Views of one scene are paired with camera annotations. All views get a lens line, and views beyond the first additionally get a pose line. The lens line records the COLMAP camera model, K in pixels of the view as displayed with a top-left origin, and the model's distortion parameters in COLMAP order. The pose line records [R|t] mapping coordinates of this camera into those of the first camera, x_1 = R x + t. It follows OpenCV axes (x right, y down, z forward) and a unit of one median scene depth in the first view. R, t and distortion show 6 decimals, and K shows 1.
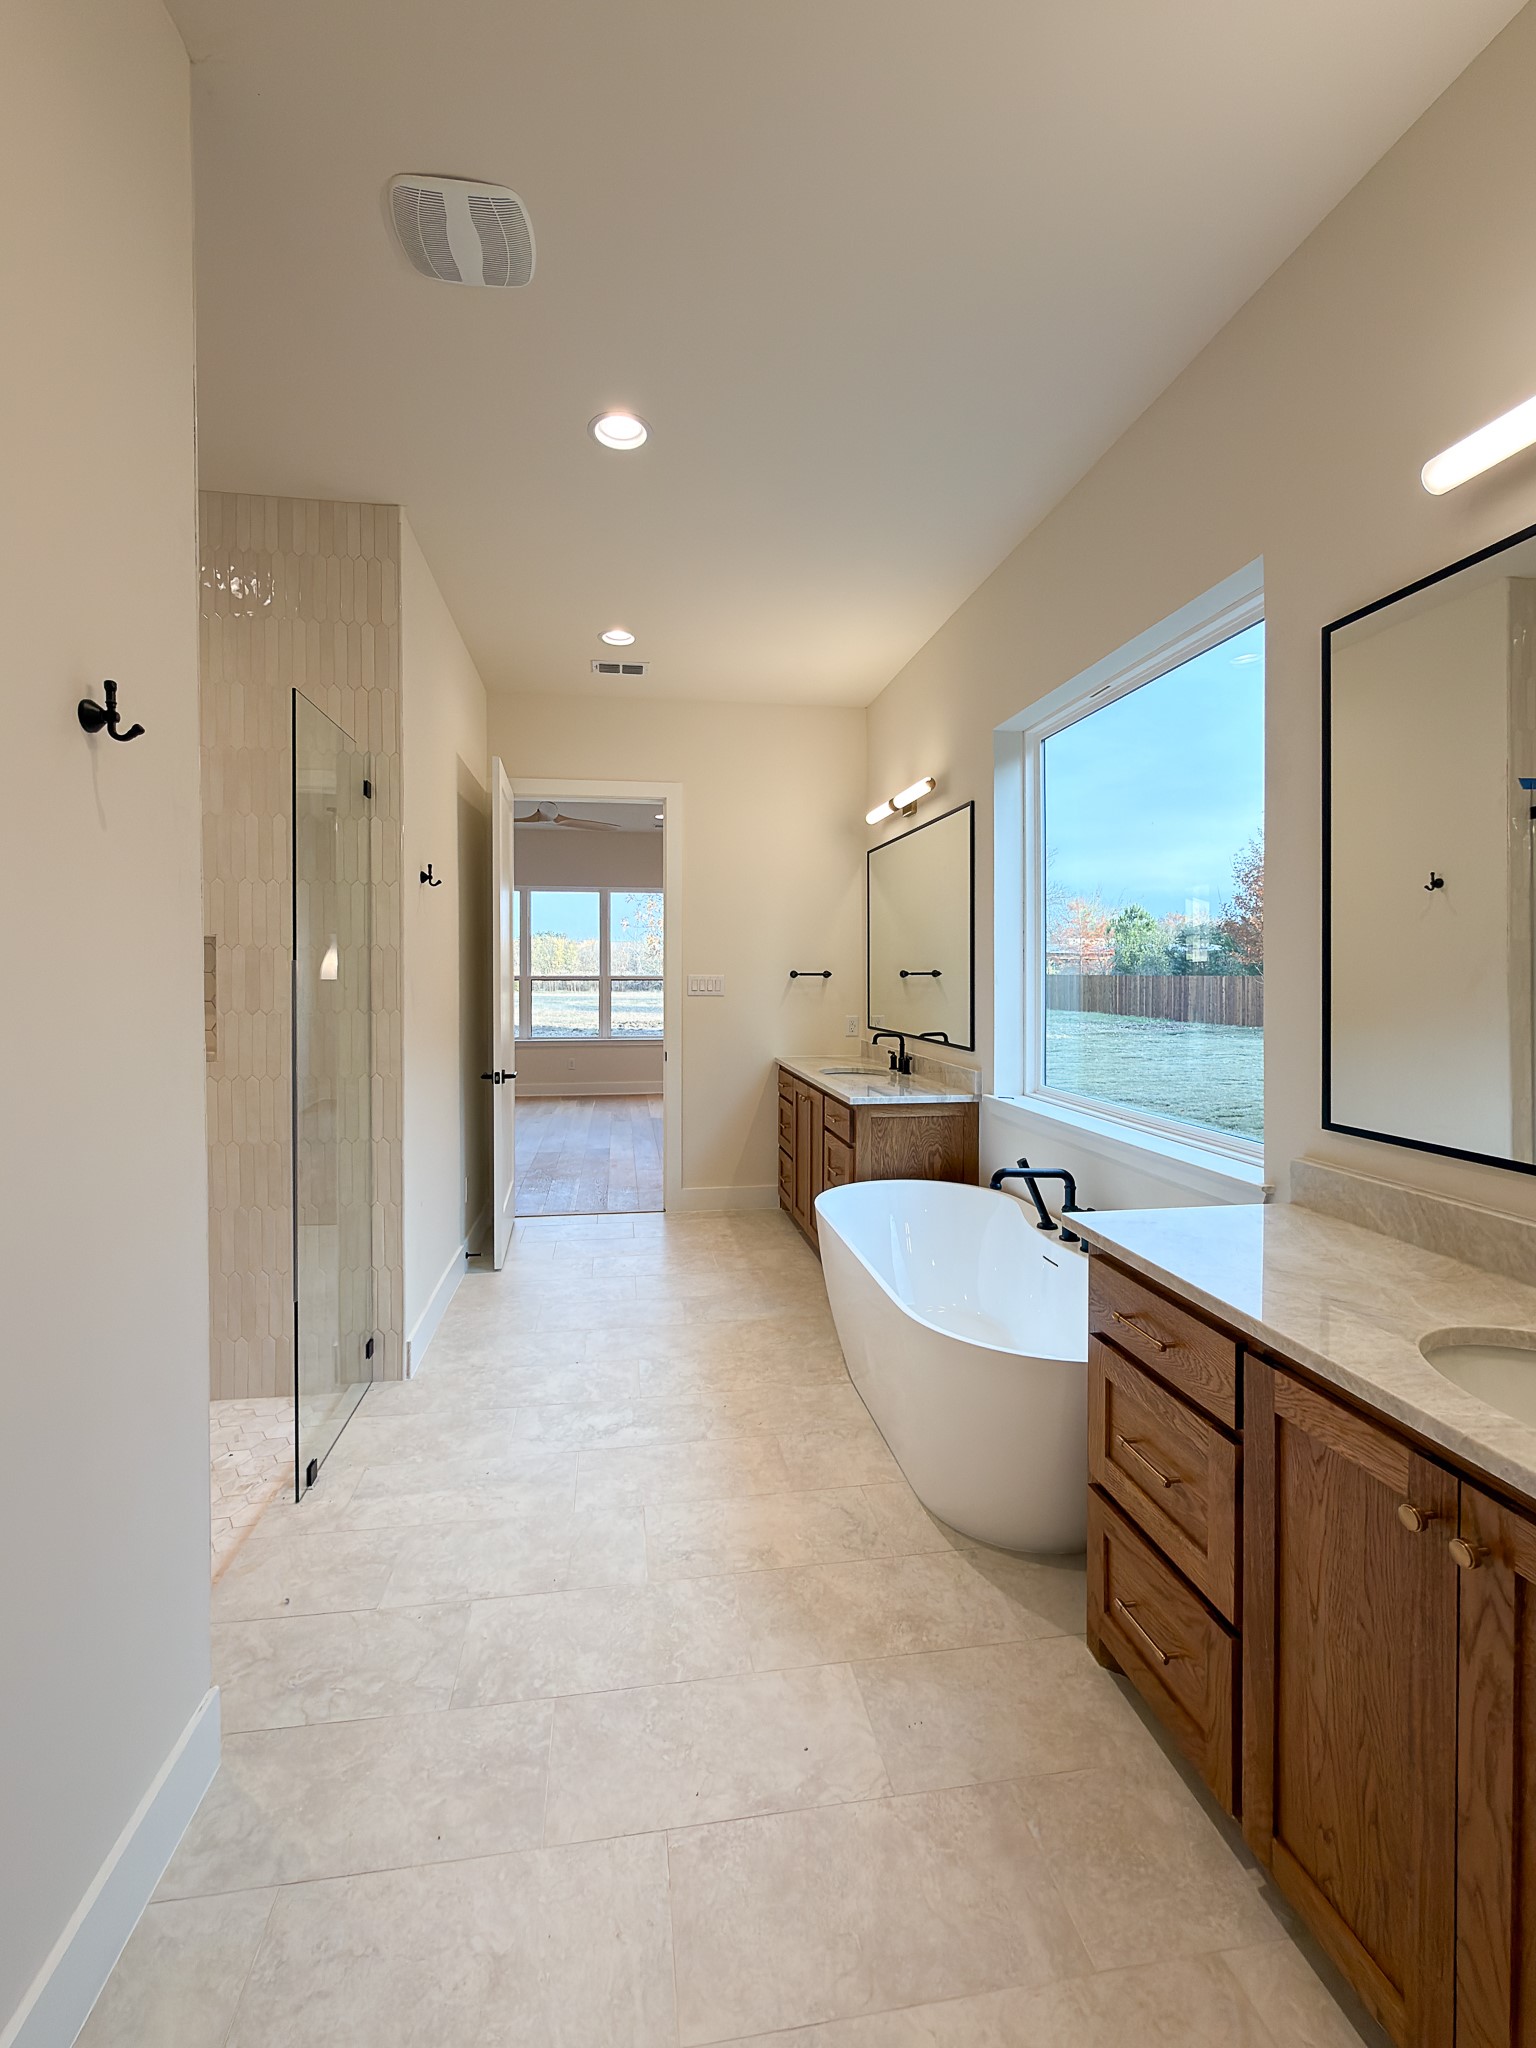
lens RADIAL K [[851.3, 0, 761.1], [0, 851.3, 1004.6], [0, 0, 1]] dist [0.002494, -0.001044]
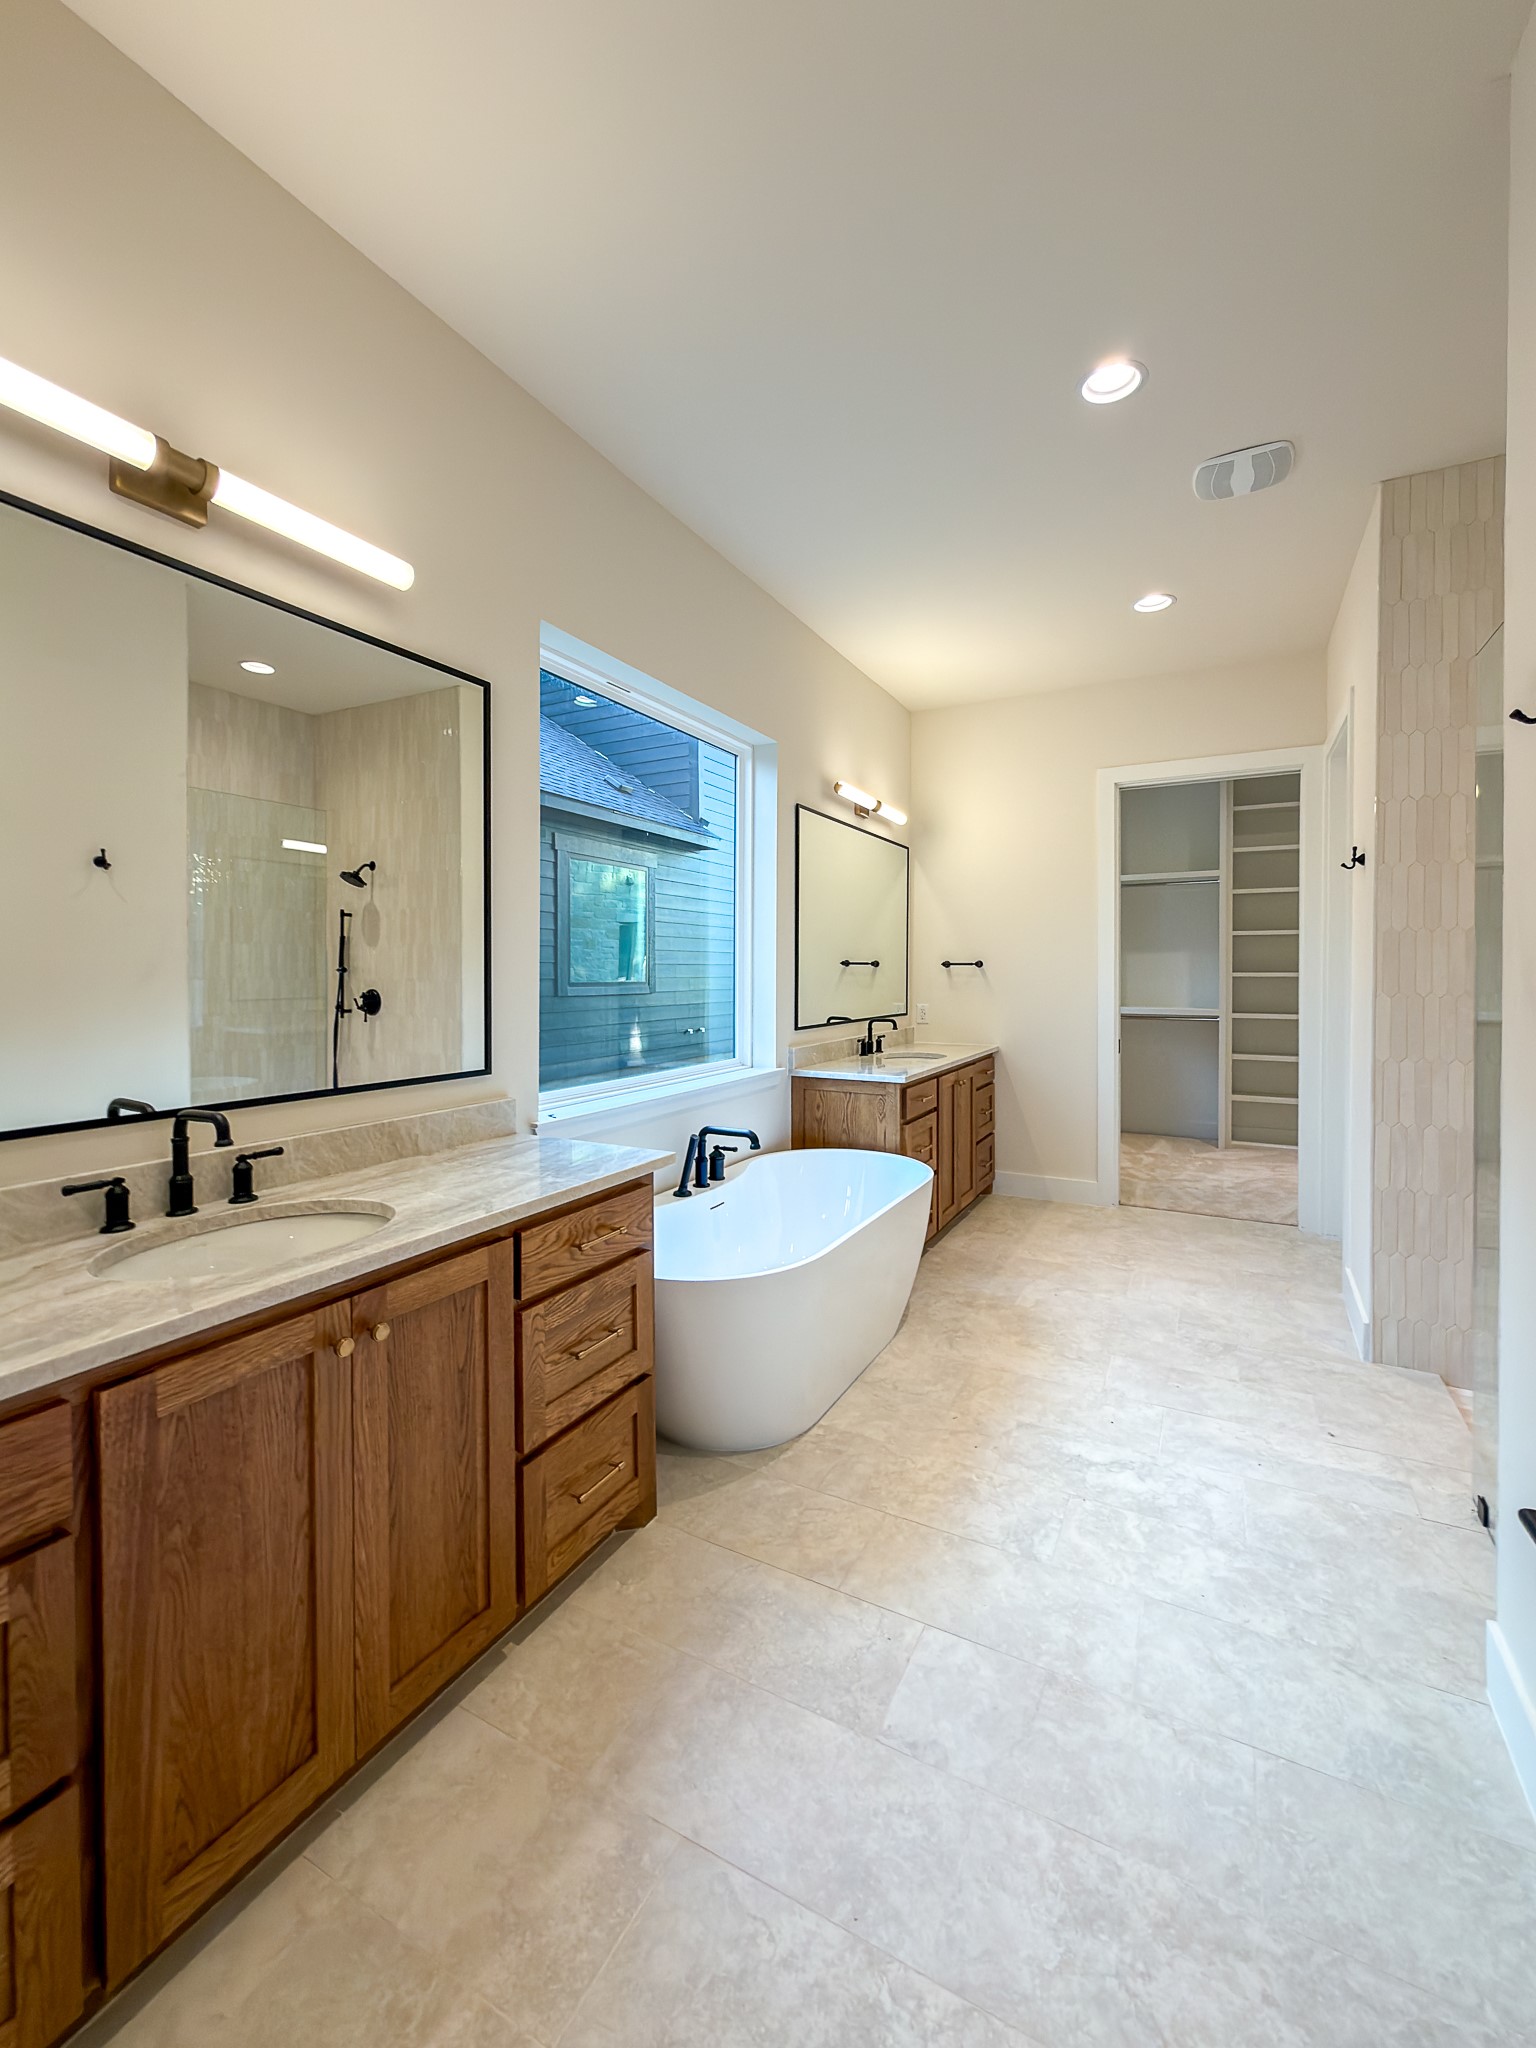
lens RADIAL K [[851.3, 0, 757.8], [0, 851.3, 987.3], [0, 0, 1]] dist [0.002494, -0.001044]
pose [[-0.785628, -0.010542, 0.618609, -0.432742], [0.023353, 0.998637, 0.046676, -0.049063], [-0.618258, 0.051116, -0.784311, 1.936146]]
